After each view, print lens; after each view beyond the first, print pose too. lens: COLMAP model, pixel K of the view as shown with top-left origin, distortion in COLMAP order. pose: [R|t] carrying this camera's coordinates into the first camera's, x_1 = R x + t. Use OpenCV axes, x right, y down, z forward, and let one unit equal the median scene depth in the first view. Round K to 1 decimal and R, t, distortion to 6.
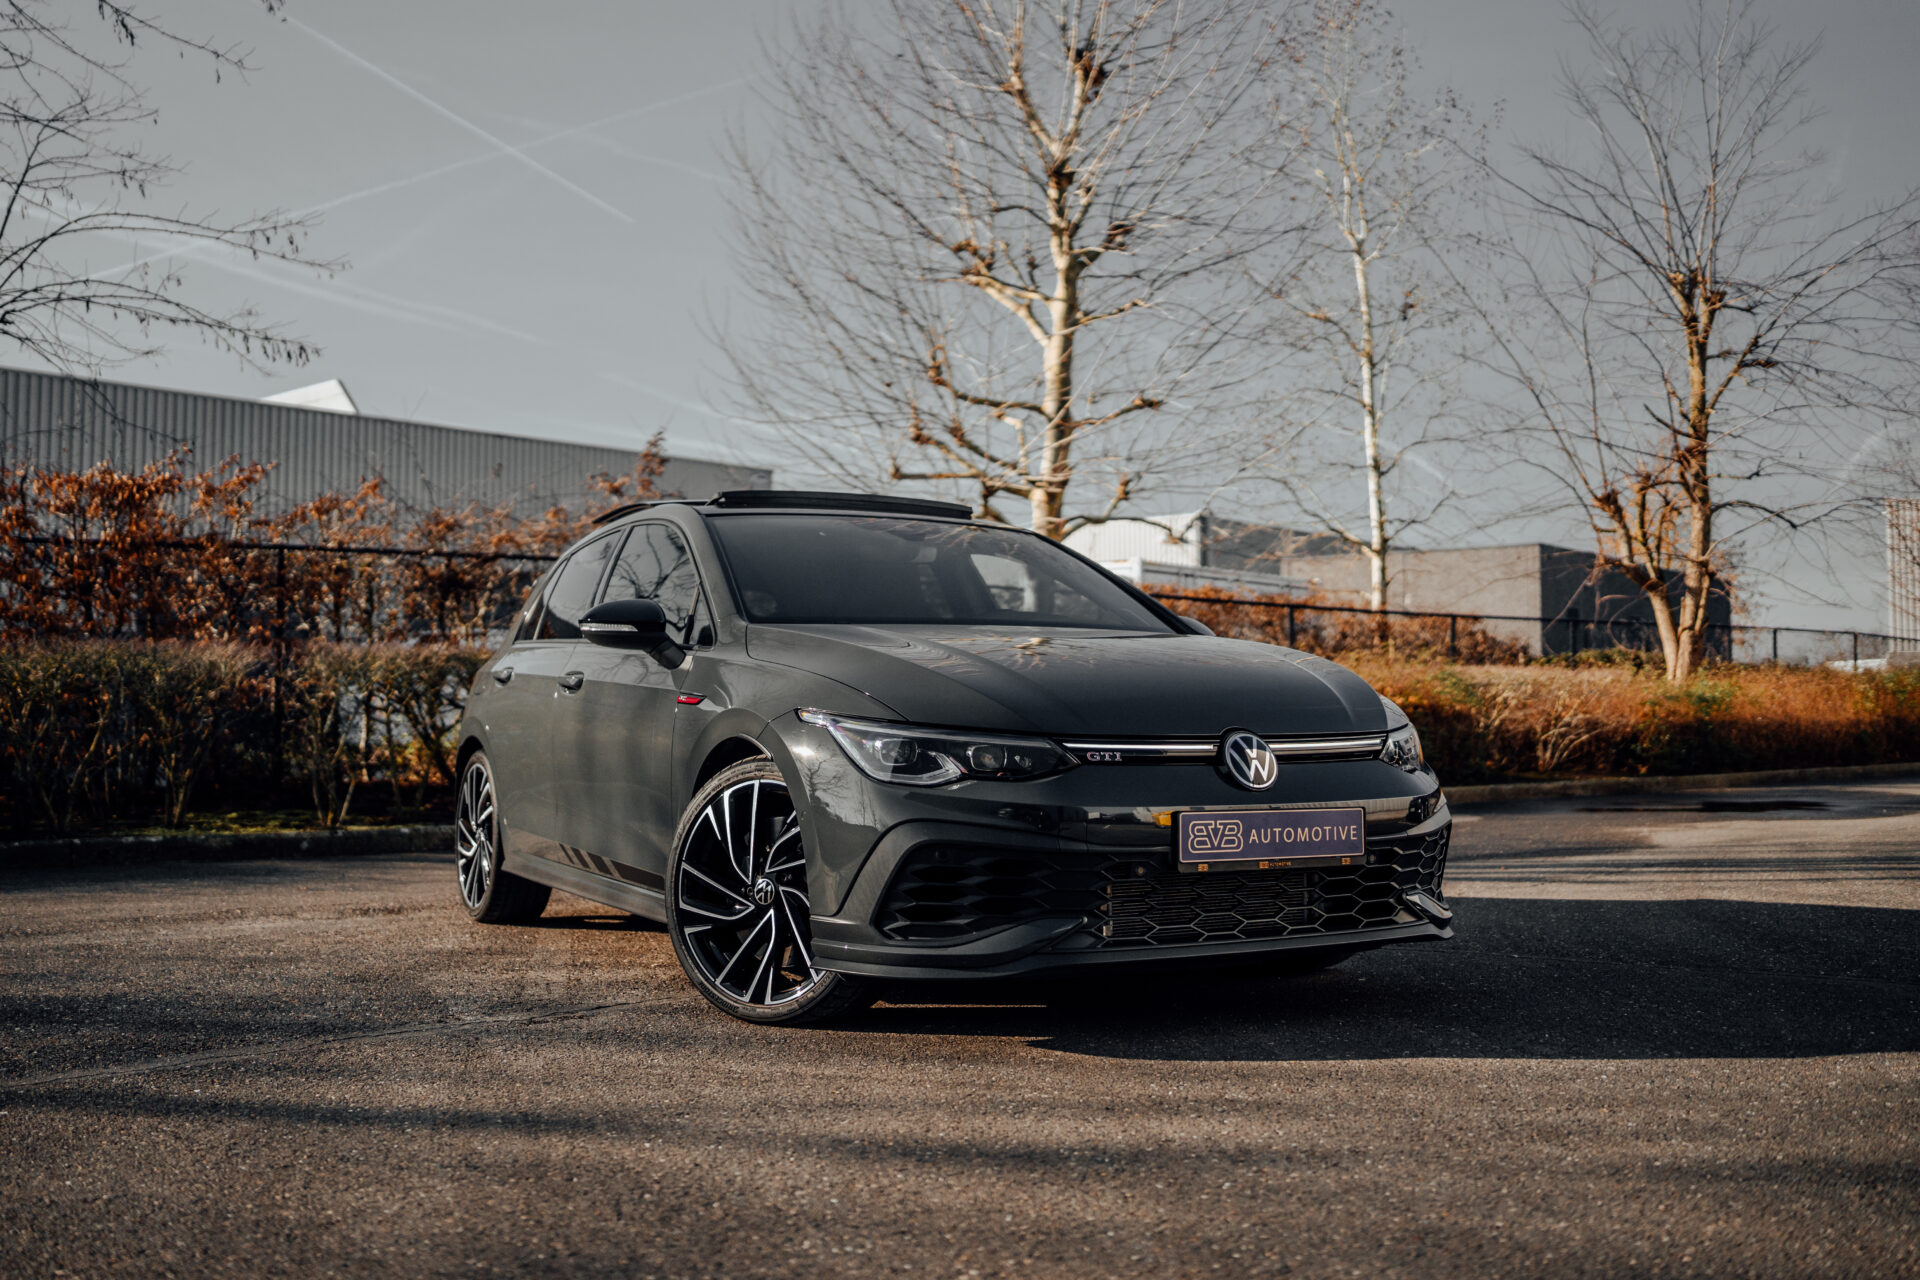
lens RADIAL K [[1836.6, 0, 978.0], [0, 1836.6, 632.9], [0, 0, 1]] dist [-0.191192, 0.231053]
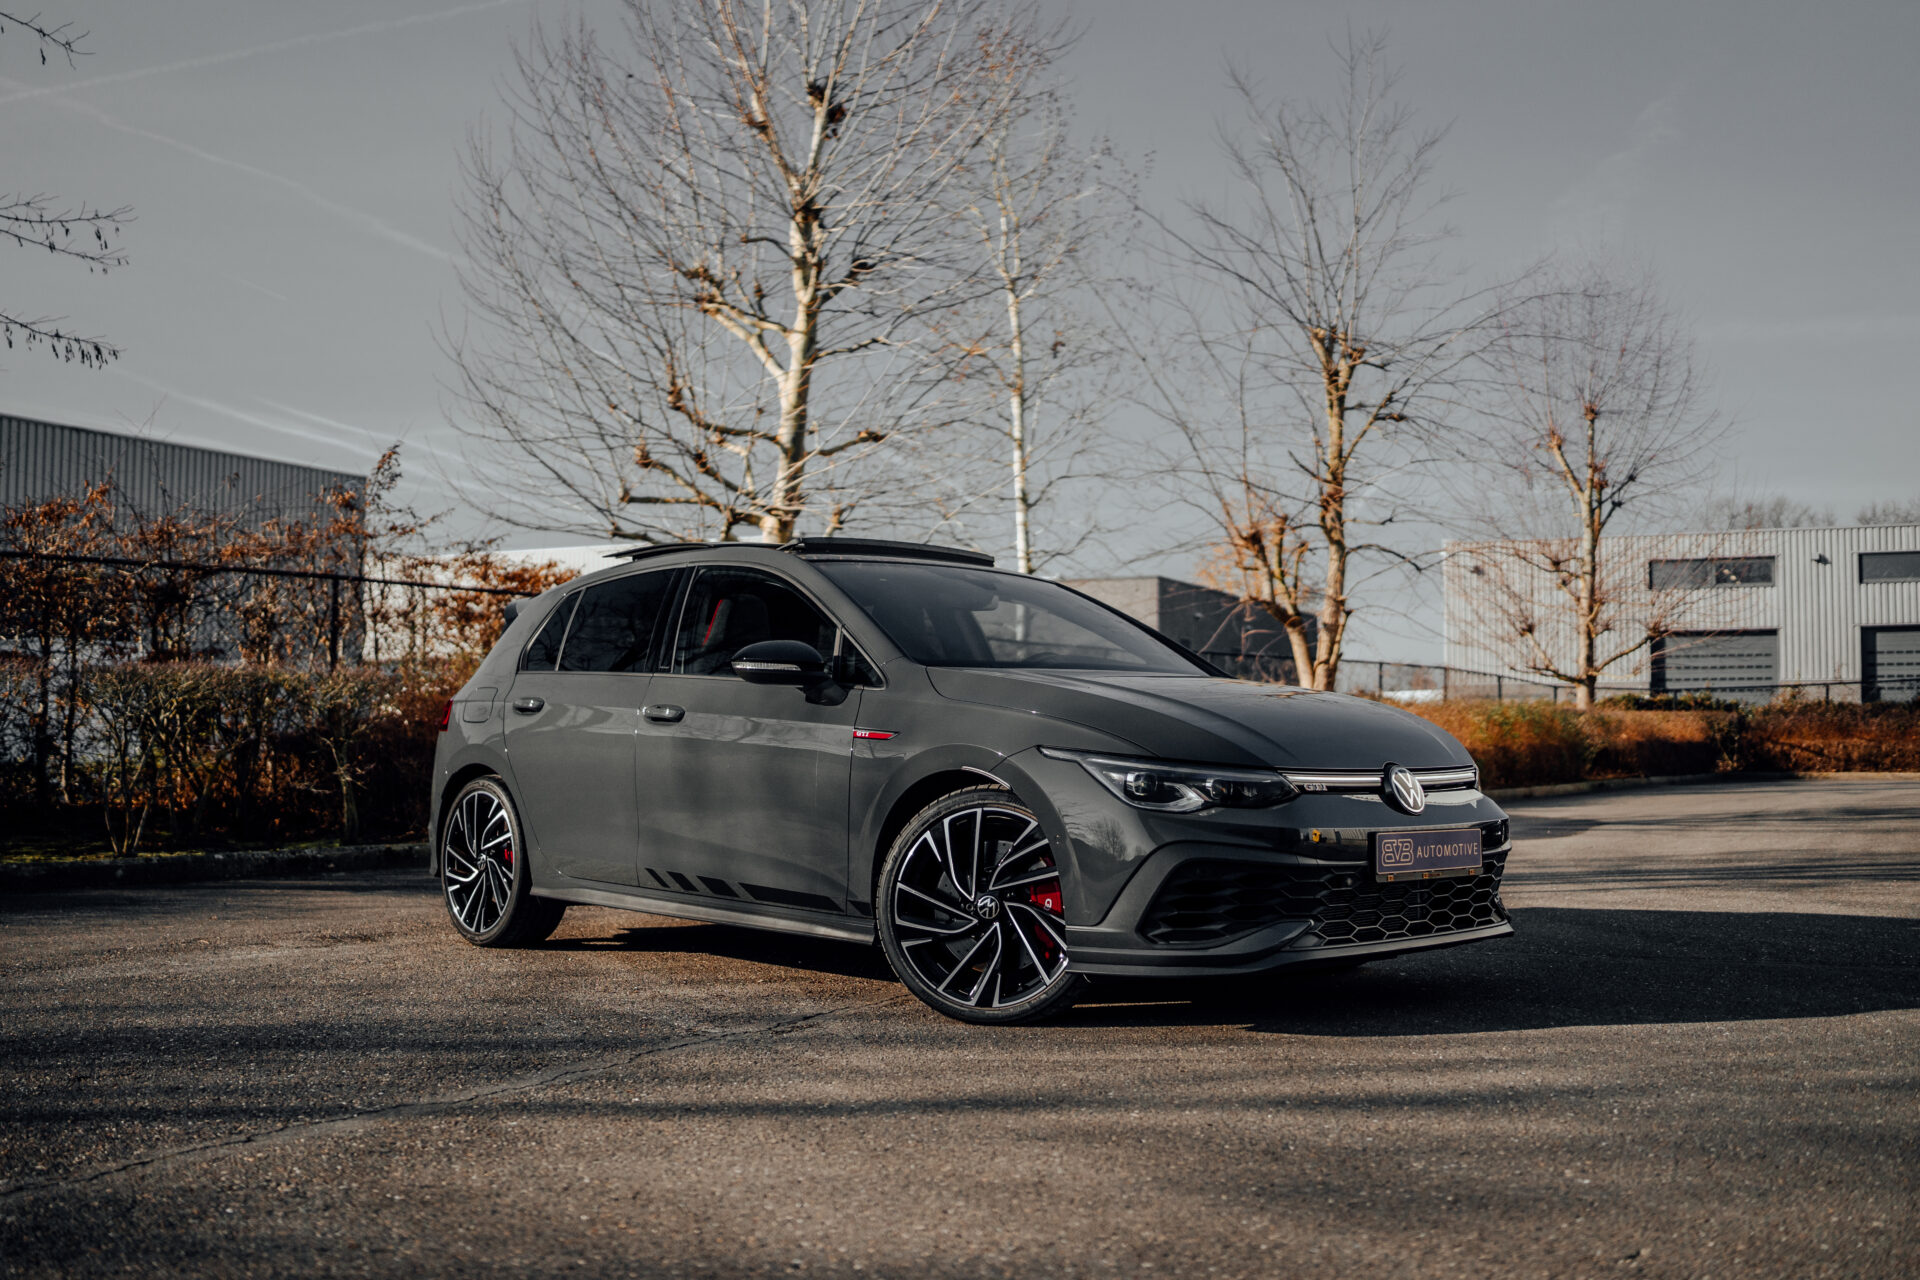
lens RADIAL K [[1868.5, 0, 1003.4], [0, 1868.5, 637.8], [0, 0, 1]] dist [-0.192659, 0.213634]
pose [[0.966696, 0.020400, 0.255114, -0.102952], [-0.018386, 0.999778, -0.010276, -0.003286], [-0.255267, 0.005243, 0.966856, -0.029003]]
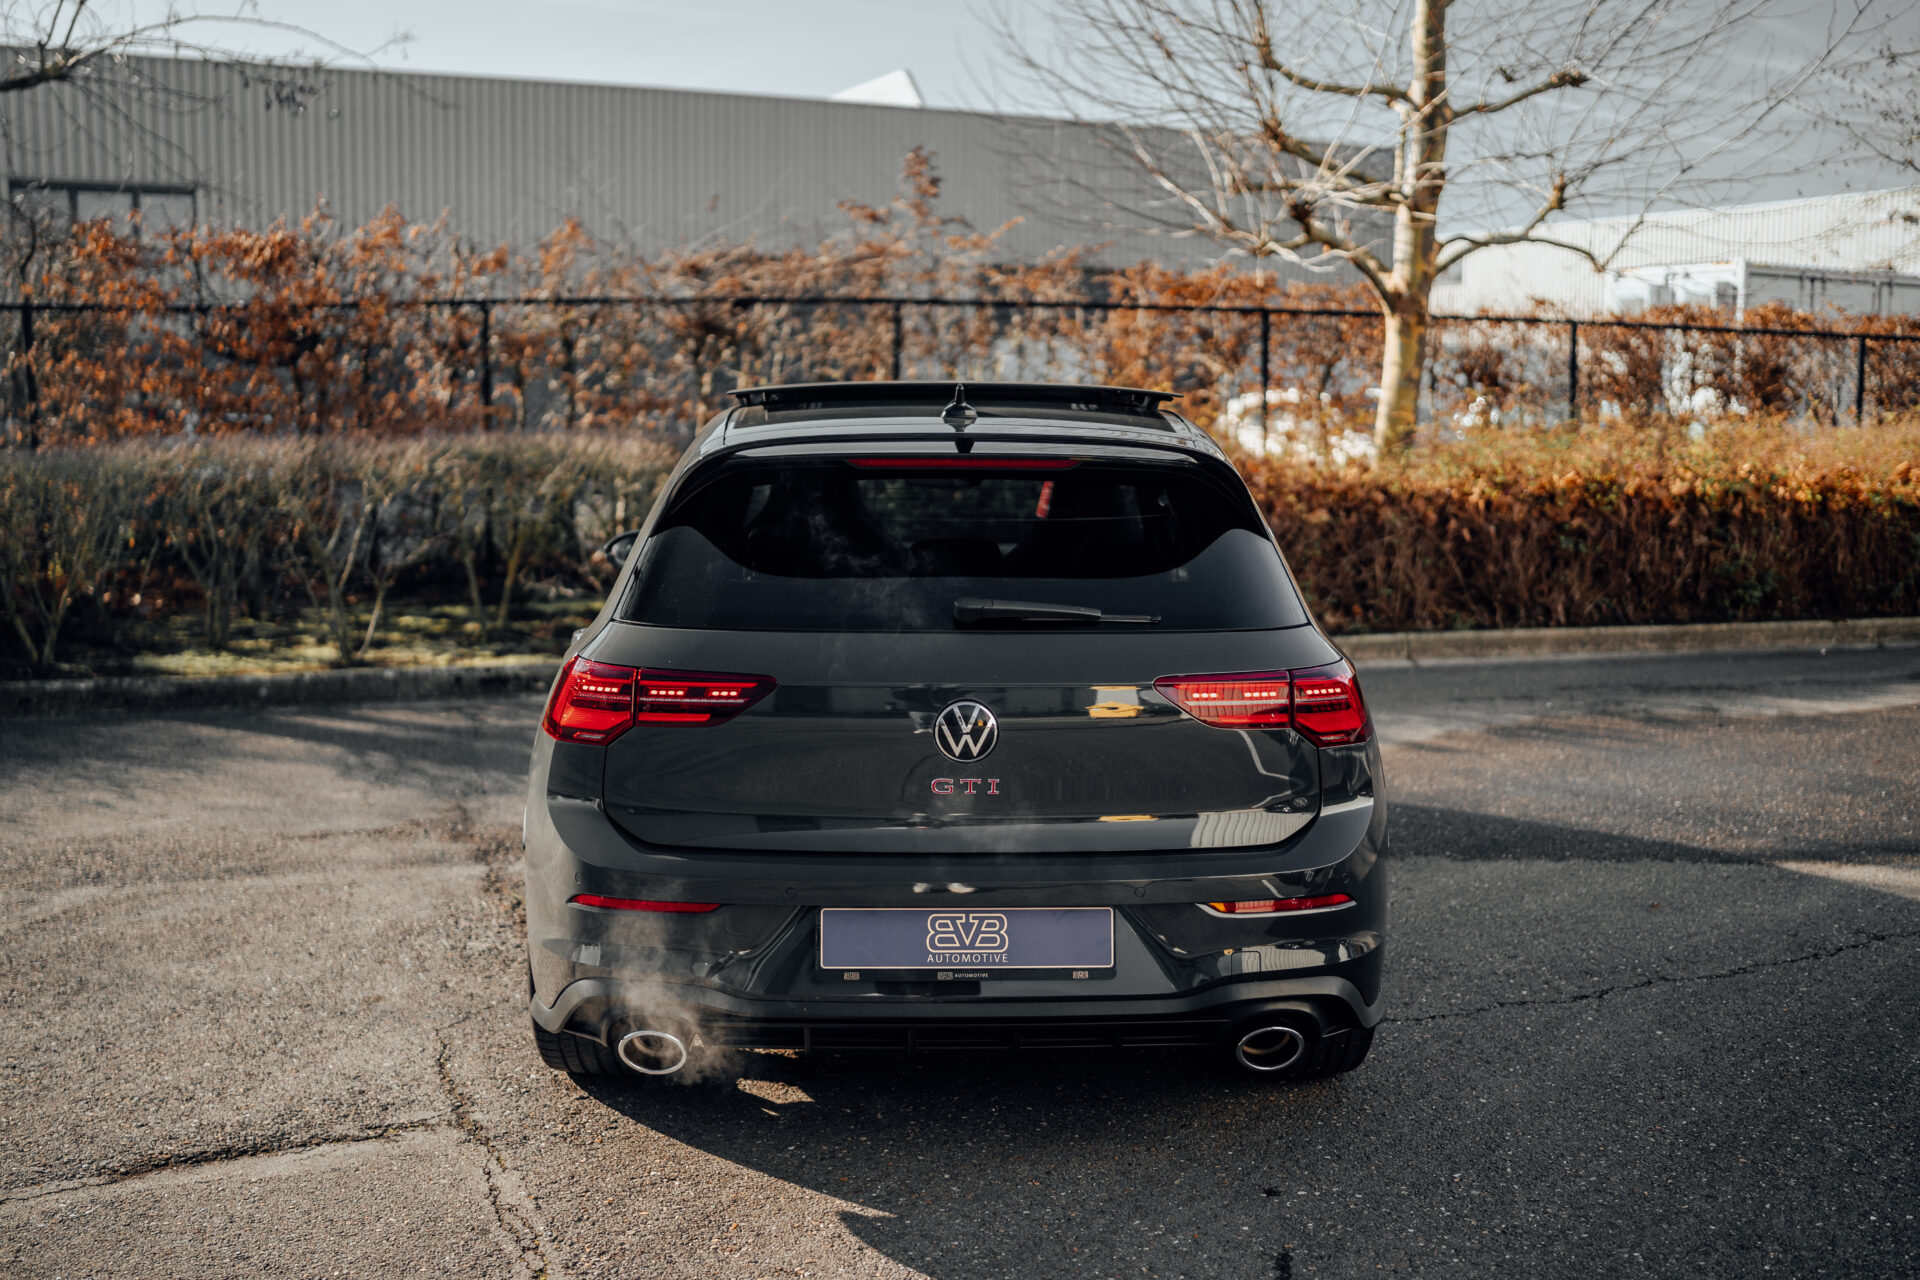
lens RADIAL K [[1864.2, 0, 963.6], [0, 1864.2, 638.1], [0, 0, 1]] dist [-0.187512, 0.222073]
pose [[0.919635, 0.059144, -0.388295, 0.169046], [0.010155, 0.984687, 0.174037, -0.034177], [0.392642, -0.163993, 0.904952, 0.212638]]
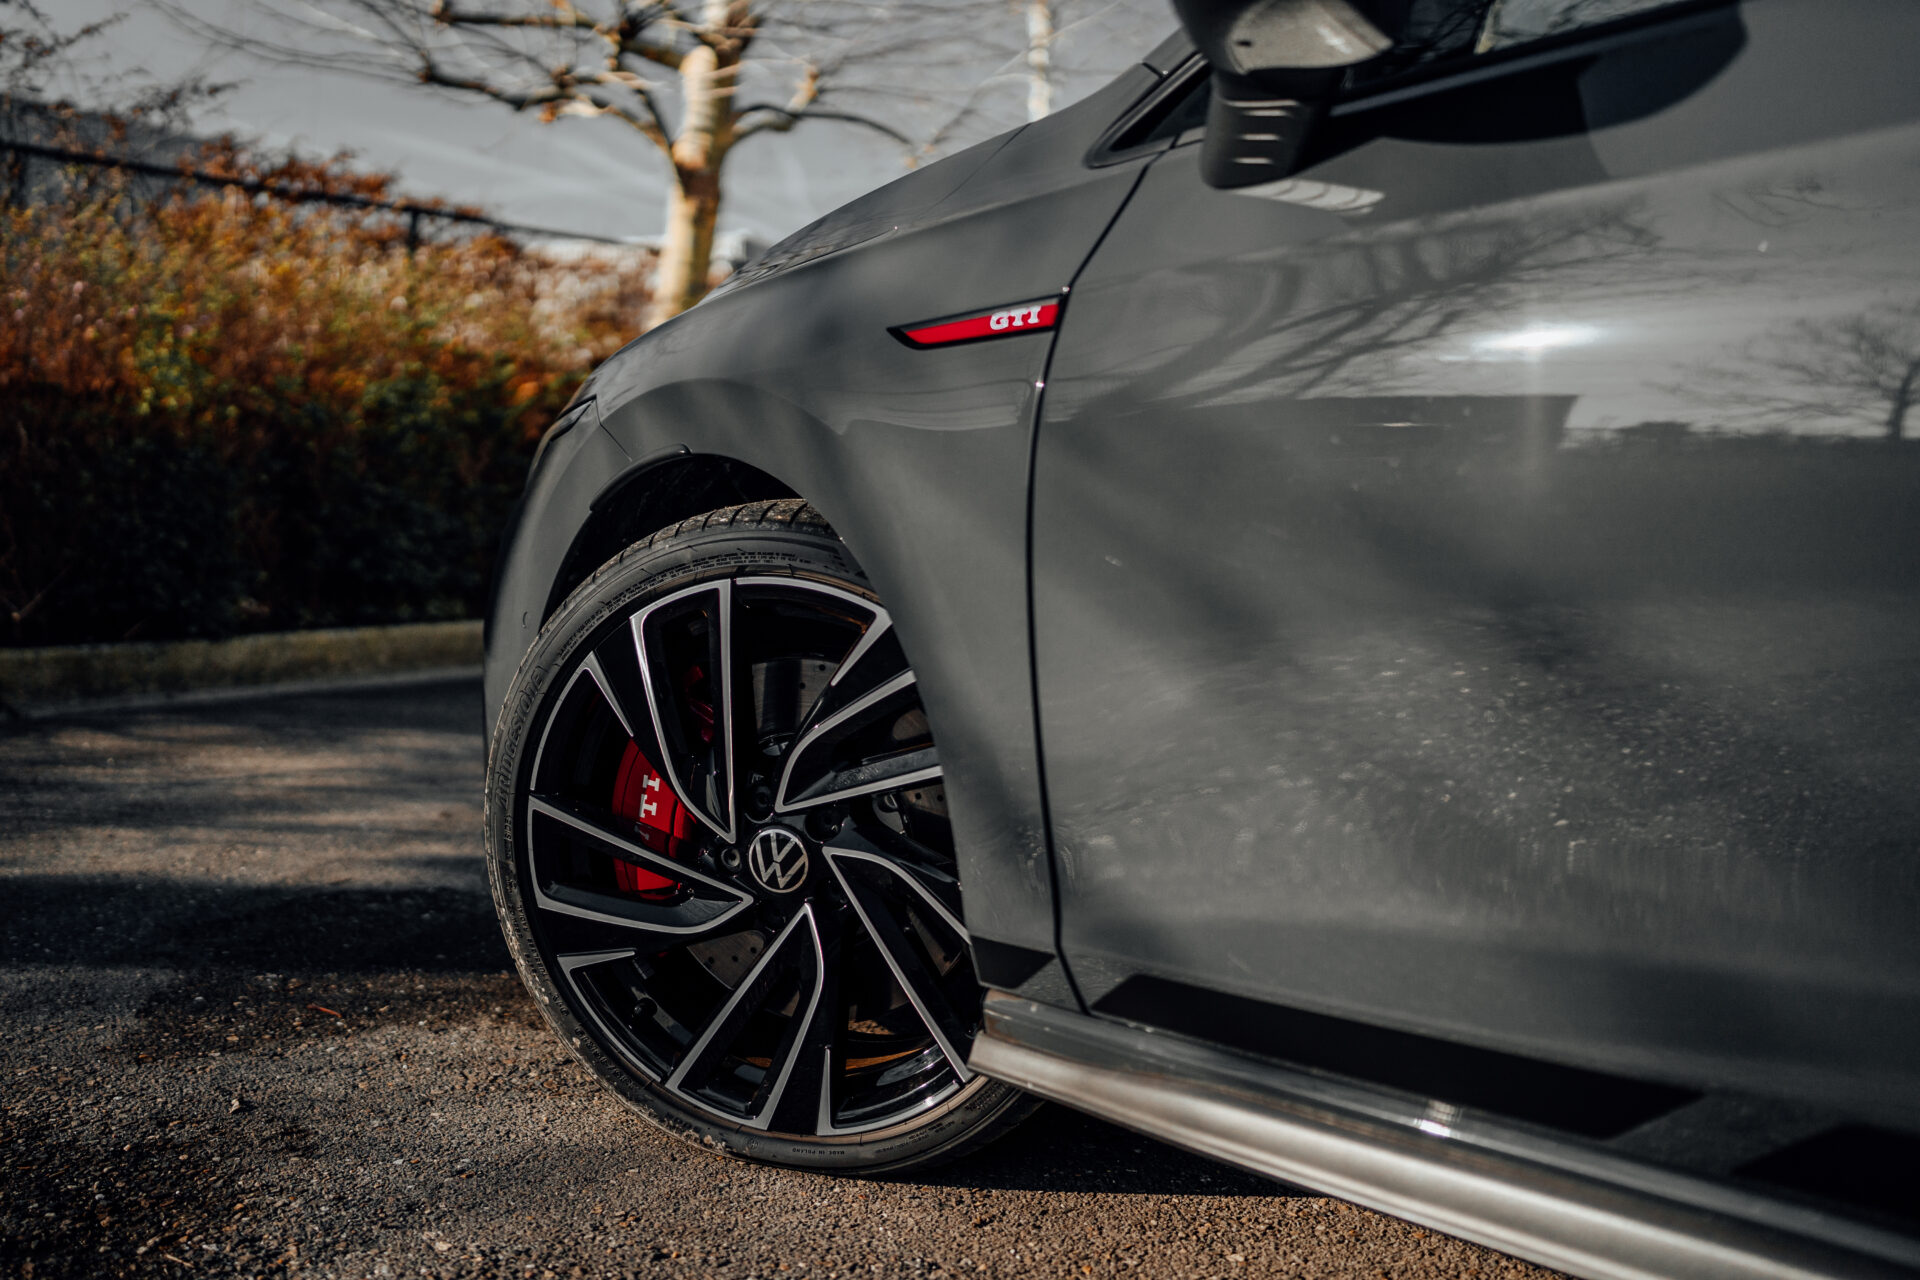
lens RADIAL K [[1836.6, 0, 978.0], [0, 1836.6, 632.9], [0, 0, 1]] dist [-0.191192, 0.231053]
pose [[0.960165, 0.007386, 0.279338, -0.038896], [-0.044765, 0.990806, 0.127672, 0.026475], [-0.275826, -0.135091, 0.951667, 0.408401]]
